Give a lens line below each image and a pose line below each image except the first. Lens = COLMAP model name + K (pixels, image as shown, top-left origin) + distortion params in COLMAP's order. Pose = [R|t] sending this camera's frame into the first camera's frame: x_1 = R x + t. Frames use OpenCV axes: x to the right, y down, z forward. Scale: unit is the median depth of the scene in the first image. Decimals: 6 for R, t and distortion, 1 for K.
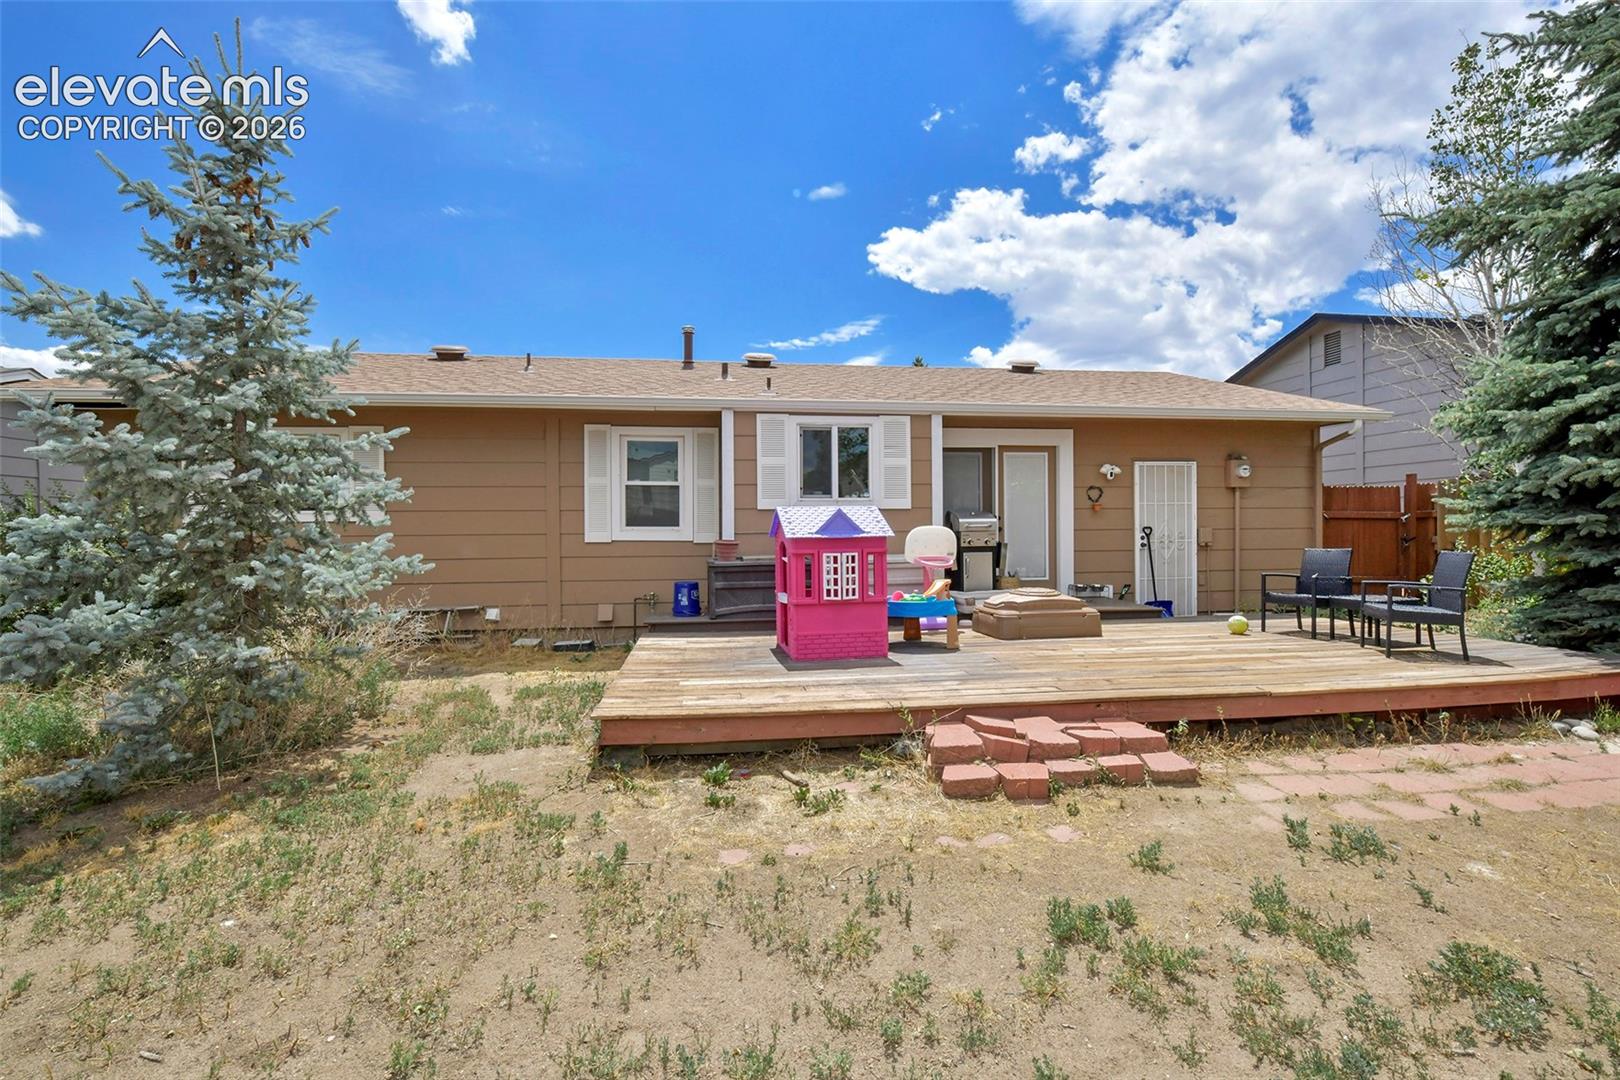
lens RADIAL K [[714.1, 0, 809.3], [0, 714.1, 531.1], [0, 0, 1]] dist [-0.002280, -0.000527]
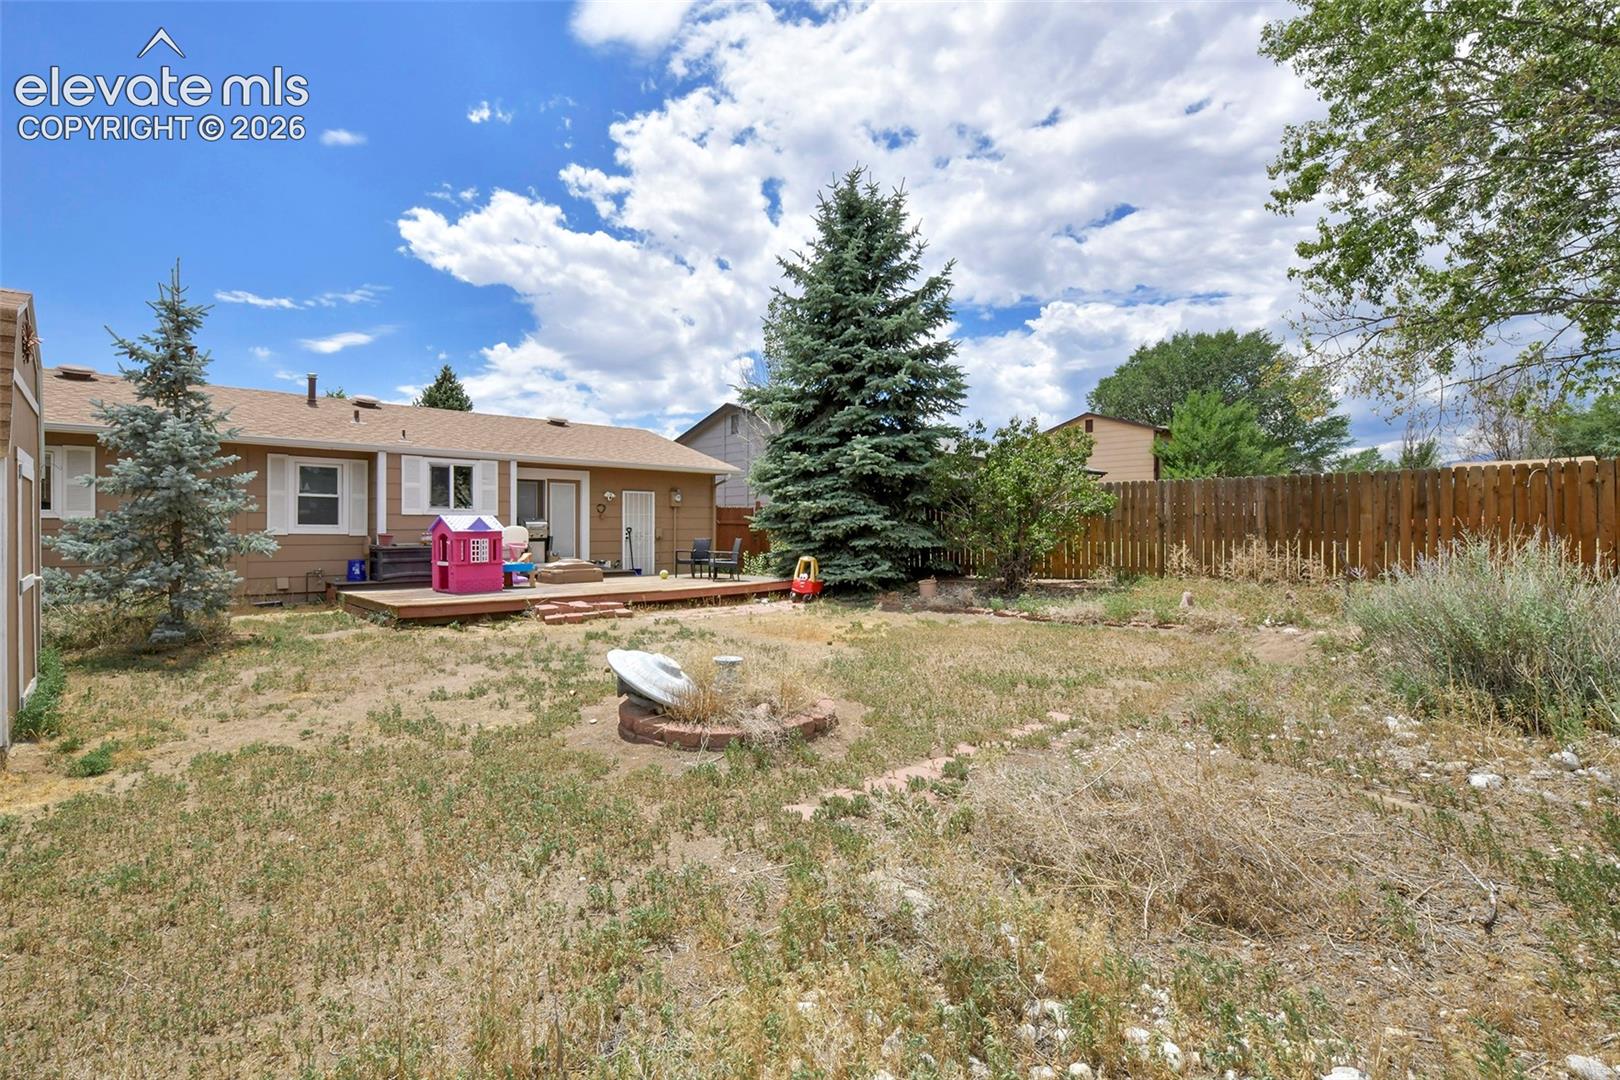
lens RADIAL K [[719.1, 0, 746.4], [0, 719.1, 535.5], [0, 0, 1]] dist [-0.000580, -0.000106]
pose [[0.839668, 0.002778, 0.543092, -0.566561], [-0.006066, 0.999973, 0.004264, 0.009206], [-0.543065, -0.006875, 0.839662, -1.478128]]
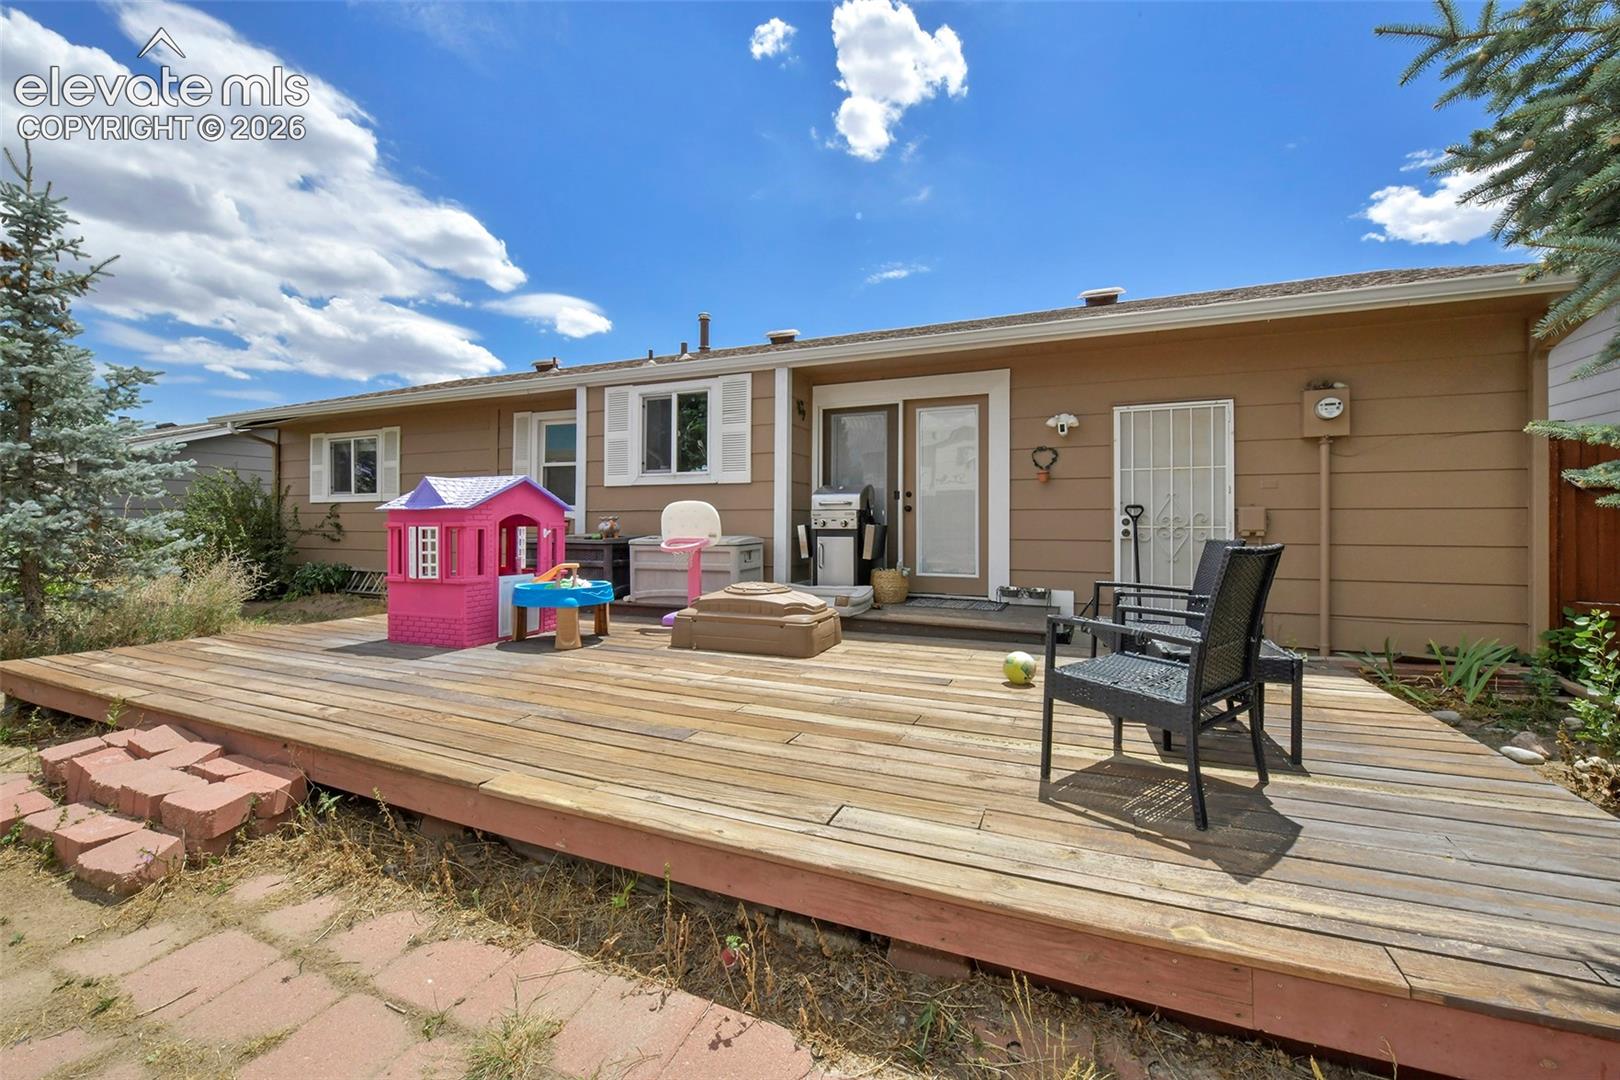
lens RADIAL K [[649.2, 0, 813.5], [0, 649.2, 520.3], [0, 0, 1]] dist [-0.008439, -0.000077]
pose [[0.851611, 0.007979, -0.524113, 1.181730], [-0.009755, 0.999952, -0.000628, 0.024697], [0.524083, 0.005647, 0.851648, 0.757189]]
